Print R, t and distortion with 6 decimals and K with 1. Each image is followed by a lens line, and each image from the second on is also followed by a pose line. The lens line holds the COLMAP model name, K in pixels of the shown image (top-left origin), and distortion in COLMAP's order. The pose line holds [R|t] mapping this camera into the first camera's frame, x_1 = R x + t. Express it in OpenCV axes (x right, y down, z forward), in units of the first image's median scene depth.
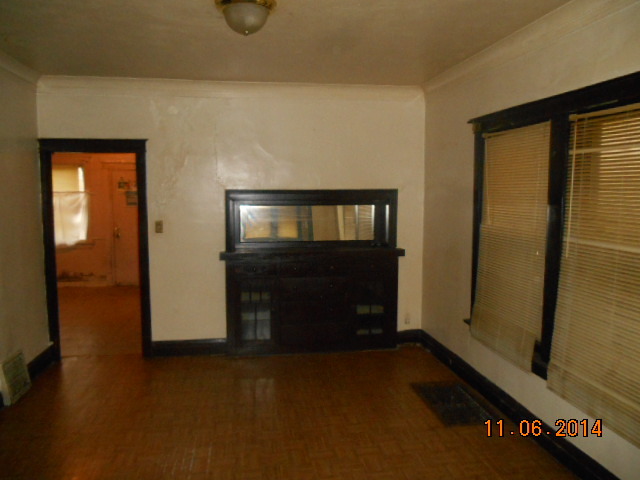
lens RADIAL K [[496.4, 0, 319.9], [0, 496.4, 239.5], [0, 0, 1]] dist [-0.052130, -0.001304]
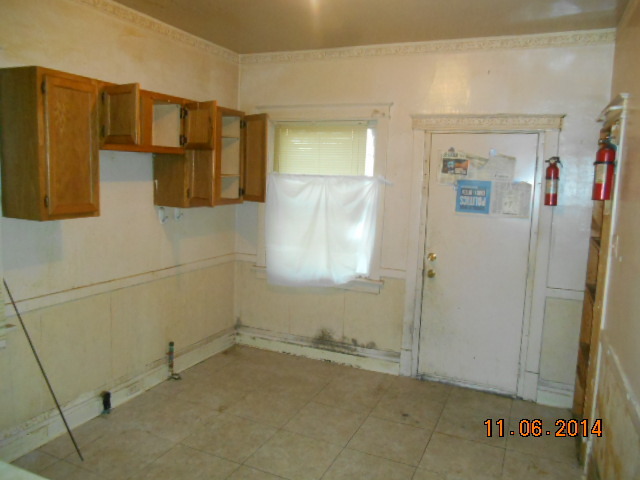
lens RADIAL K [[496.4, 0, 320.6], [0, 496.4, 238.8], [0, 0, 1]] dist [-0.052130, -0.001304]
pose [[0.819388, 0.092068, -0.565797, -0.238449], [-0.087883, 0.995526, 0.034722, -0.048979], [0.566462, 0.021273, 0.823813, 0.562460]]
